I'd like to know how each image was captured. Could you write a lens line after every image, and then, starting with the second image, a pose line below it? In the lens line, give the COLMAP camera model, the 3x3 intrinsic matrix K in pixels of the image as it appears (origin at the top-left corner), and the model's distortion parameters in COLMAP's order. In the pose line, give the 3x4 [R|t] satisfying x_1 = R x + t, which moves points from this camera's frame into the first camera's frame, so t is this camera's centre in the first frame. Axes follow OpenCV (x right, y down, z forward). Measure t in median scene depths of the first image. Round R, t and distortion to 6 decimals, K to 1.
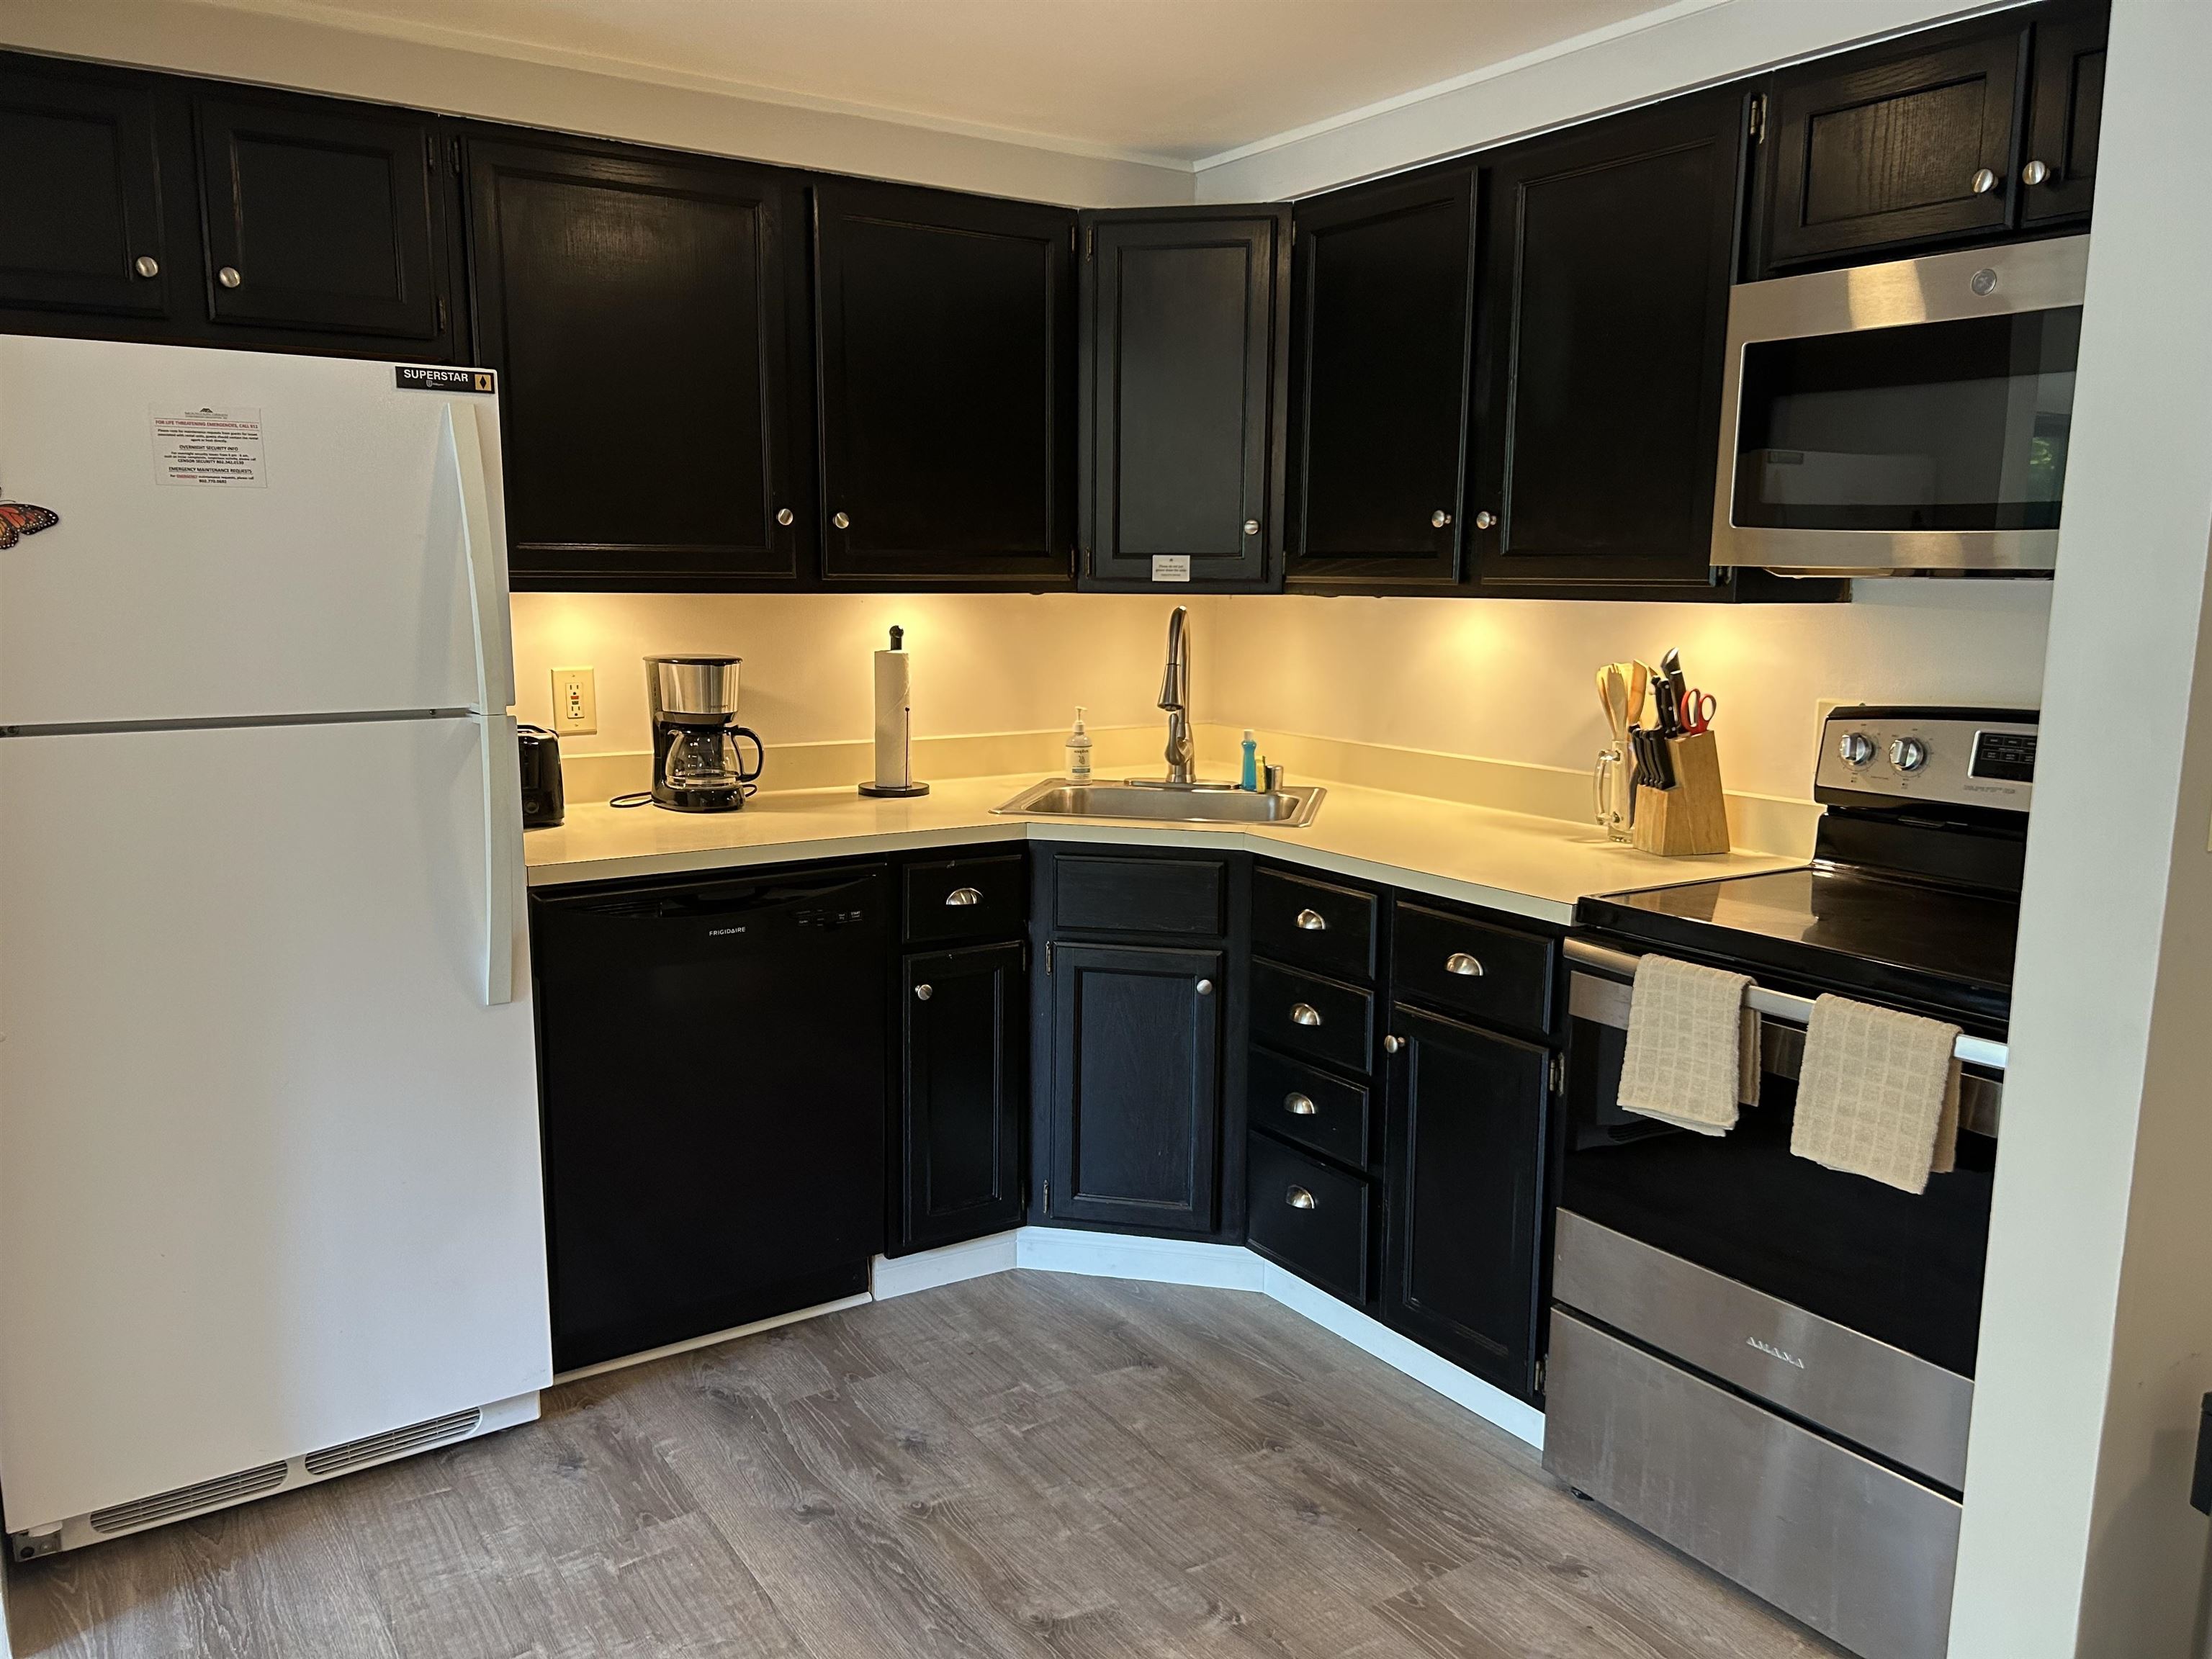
lens RADIAL K [[1662.3, 0, 1109.0], [0, 1662.3, 844.6], [0, 0, 1]] dist [0.042874, -0.043740]
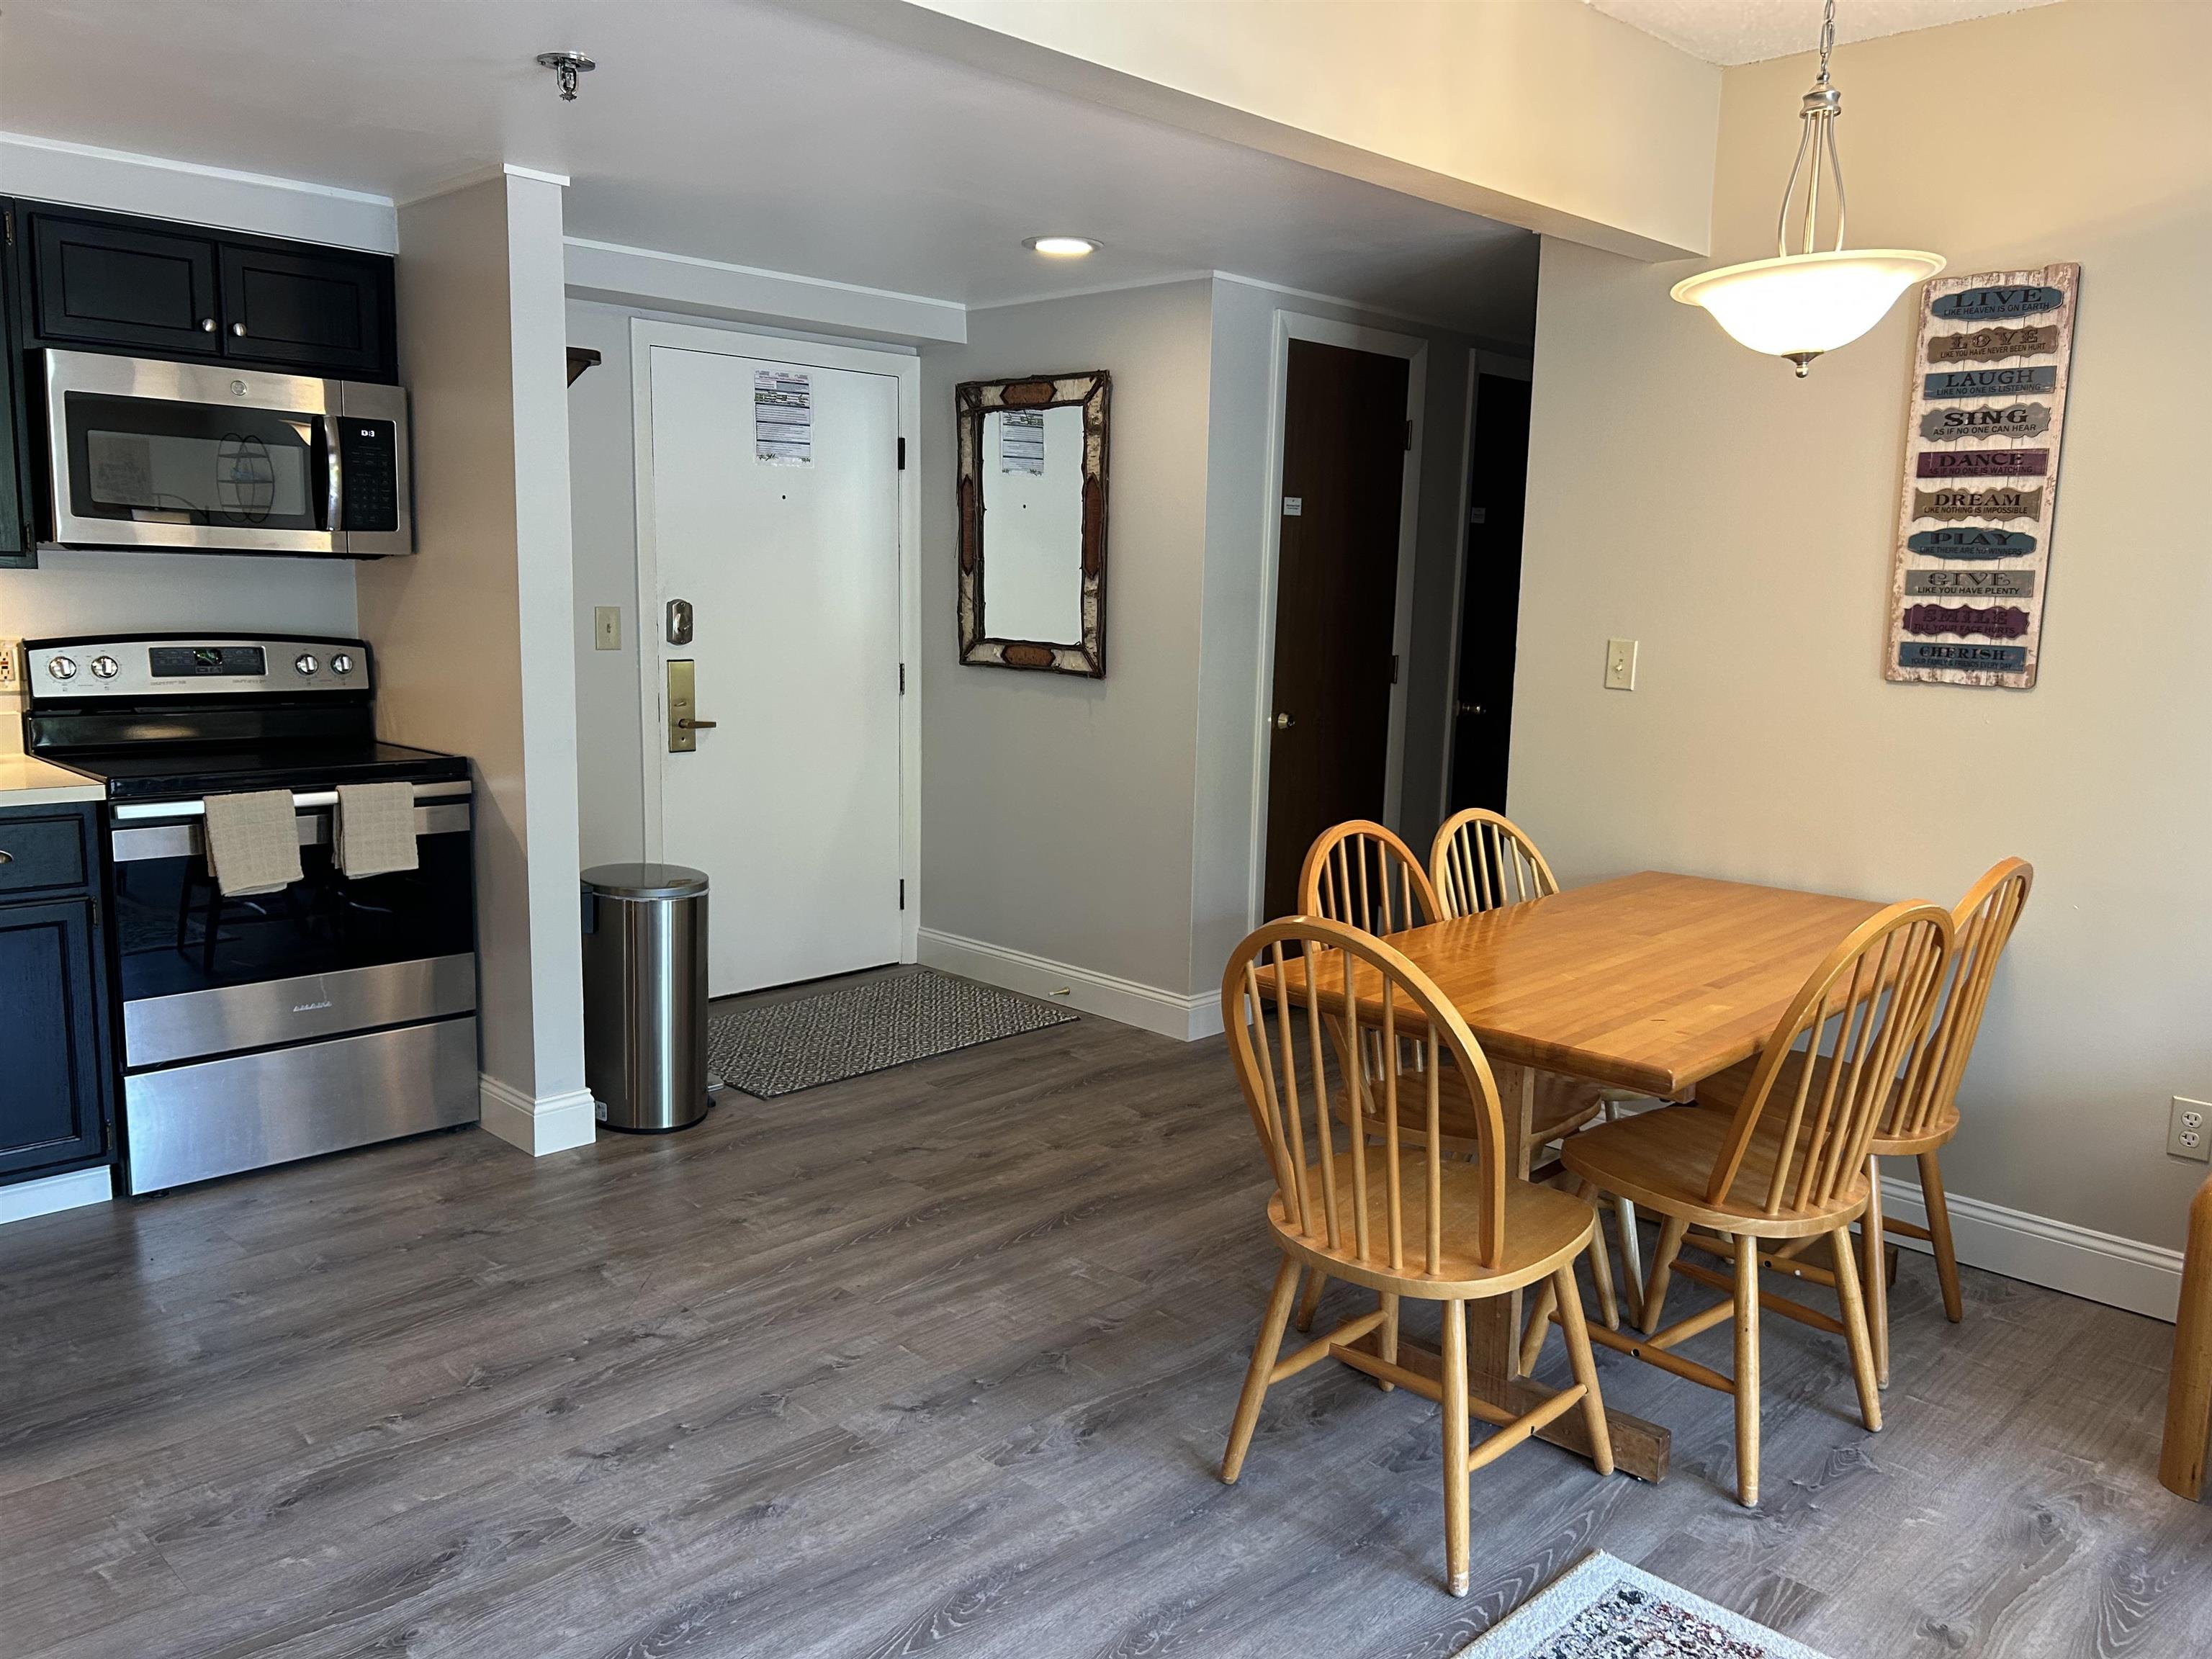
lens RADIAL K [[1662.3, 0, 1105.4], [0, 1662.3, 828.1], [0, 0, 1]] dist [0.042874, -0.043740]
pose [[-0.204128, -0.158806, 0.965977, -1.137008], [0.129523, 0.973698, 0.187445, -0.075361], [-0.970338, 0.163379, -0.178190, 0.393004]]
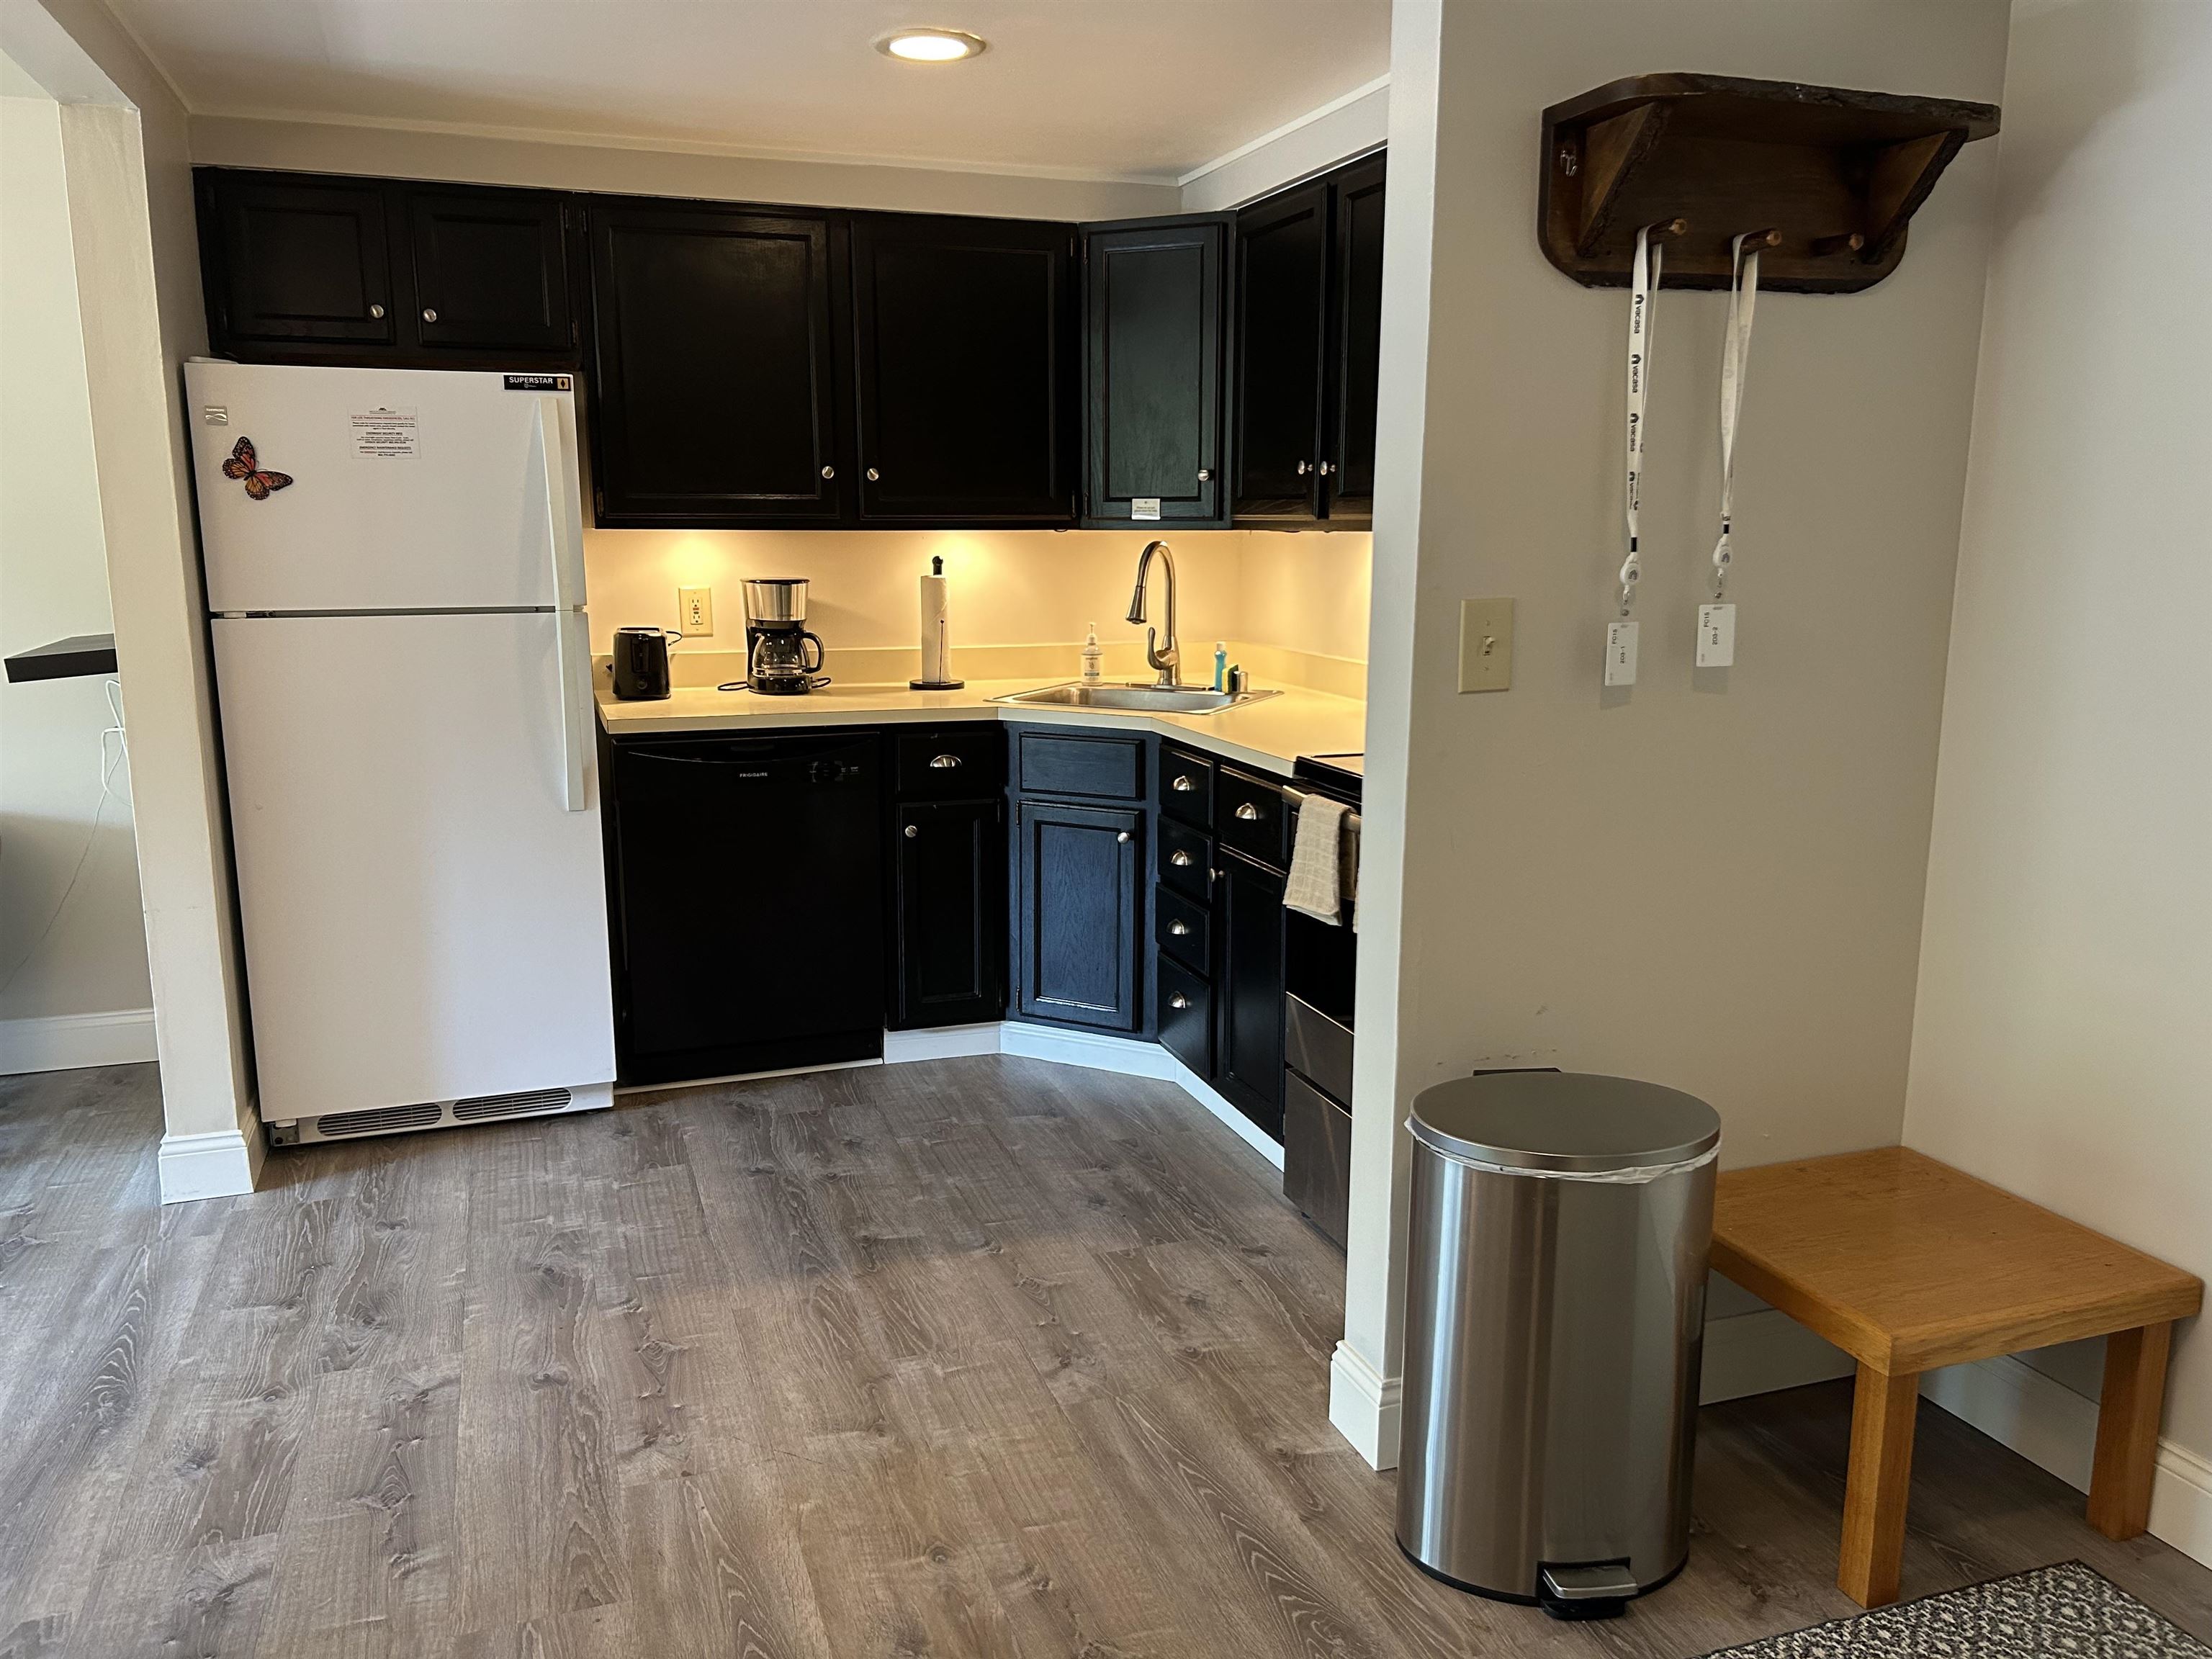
lens RADIAL K [[1662.3, 0, 1112.2], [0, 1662.3, 838.2], [0, 0, 1]] dist [0.042874, -0.043740]
pose [[0.969922, 0.039696, -0.240159, 0.408013], [-0.033588, 0.999001, 0.029474, 0.055980], [0.241089, -0.020521, 0.970286, -0.280994]]
